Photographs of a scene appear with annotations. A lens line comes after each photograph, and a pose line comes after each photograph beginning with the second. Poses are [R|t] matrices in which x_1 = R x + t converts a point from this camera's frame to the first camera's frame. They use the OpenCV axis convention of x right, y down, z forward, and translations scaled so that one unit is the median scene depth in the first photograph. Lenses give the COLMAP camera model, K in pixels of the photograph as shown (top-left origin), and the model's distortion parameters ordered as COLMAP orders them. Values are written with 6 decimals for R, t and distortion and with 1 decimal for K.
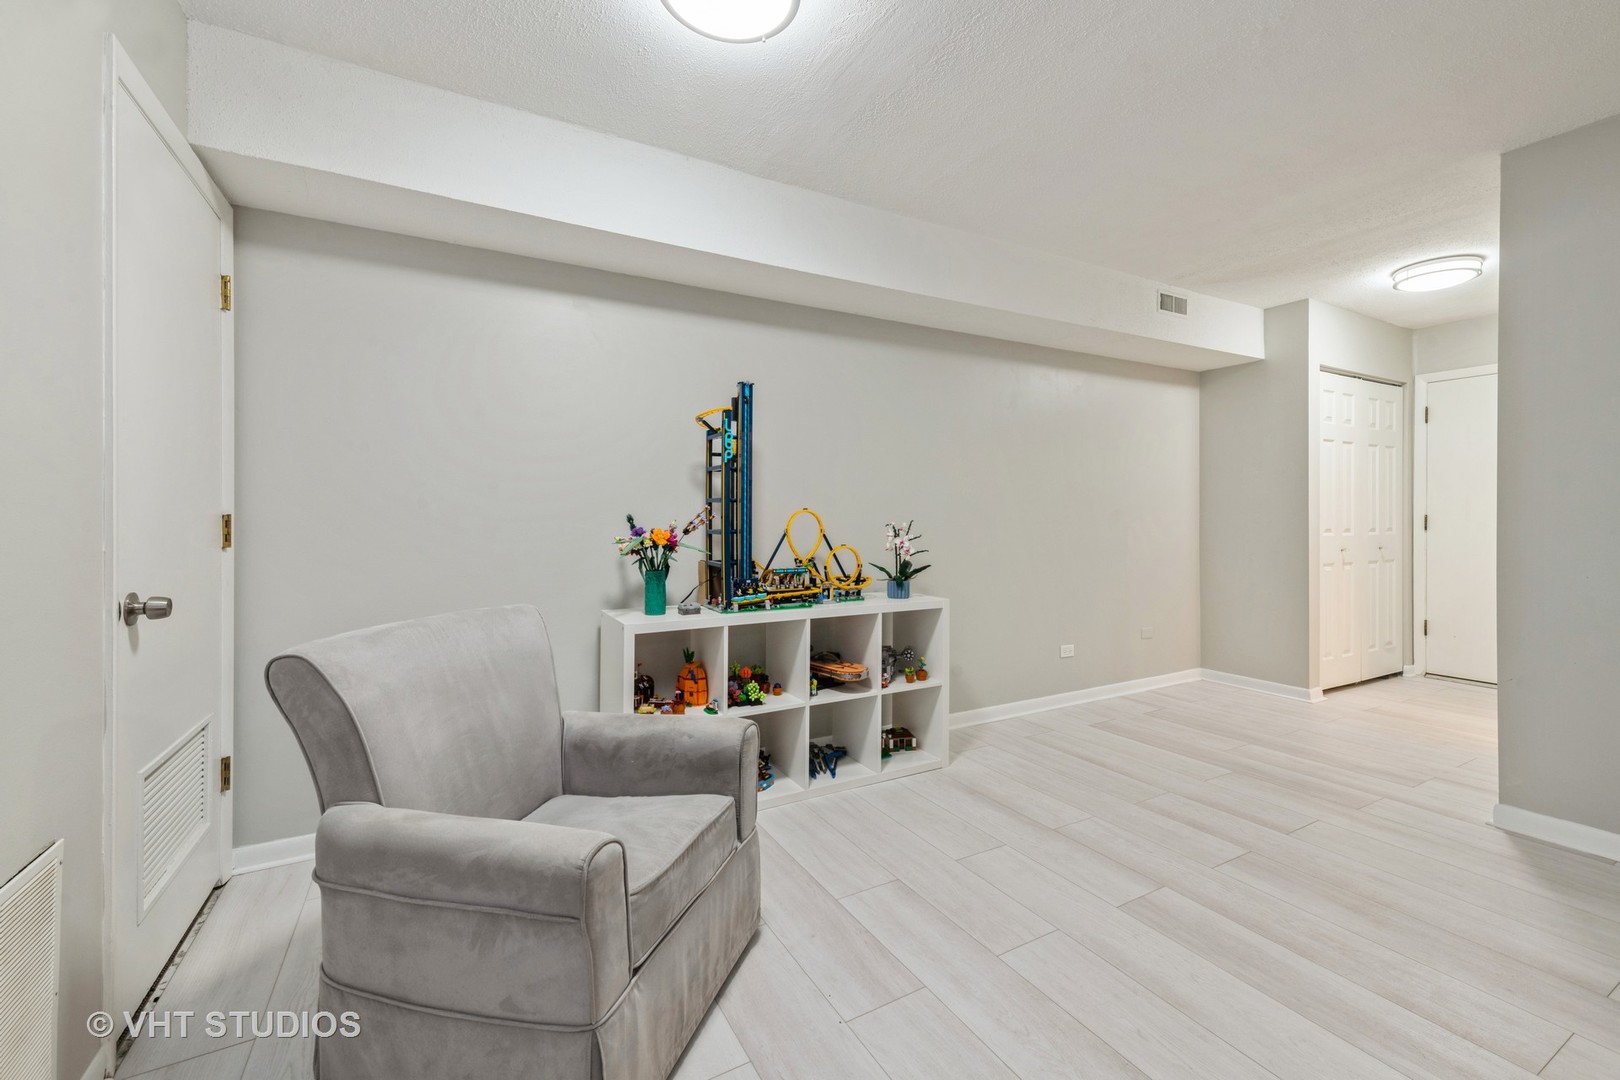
lens RADIAL K [[659.5, 0, 809.5], [0, 659.5, 527.1], [0, 0, 1]] dist [0.001927, 0.000115]
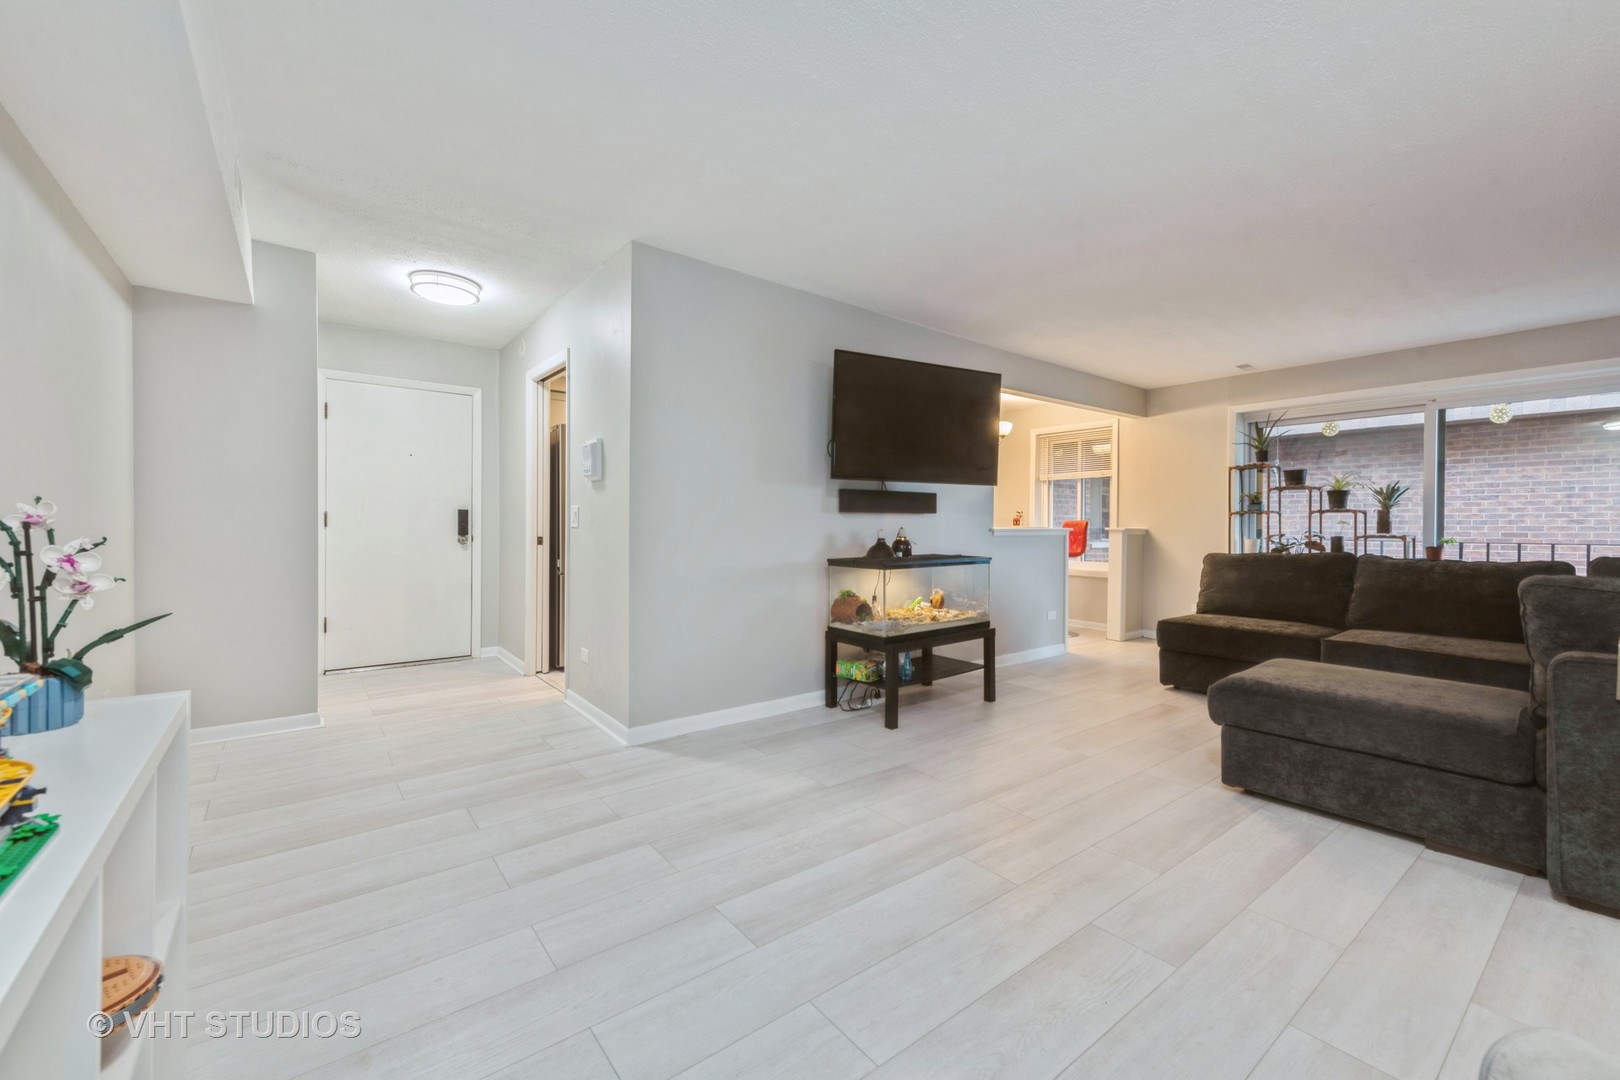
lens RADIAL K [[659.5, 0, 810.0], [0, 659.5, 532.3], [0, 0, 1]] dist [0.001927, 0.000115]
pose [[-0.156799, -0.011703, 0.987561, -0.314423], [0.007826, 0.999884, 0.013092, 0.006065], [-0.987600, 0.009781, -0.156689, 0.809293]]
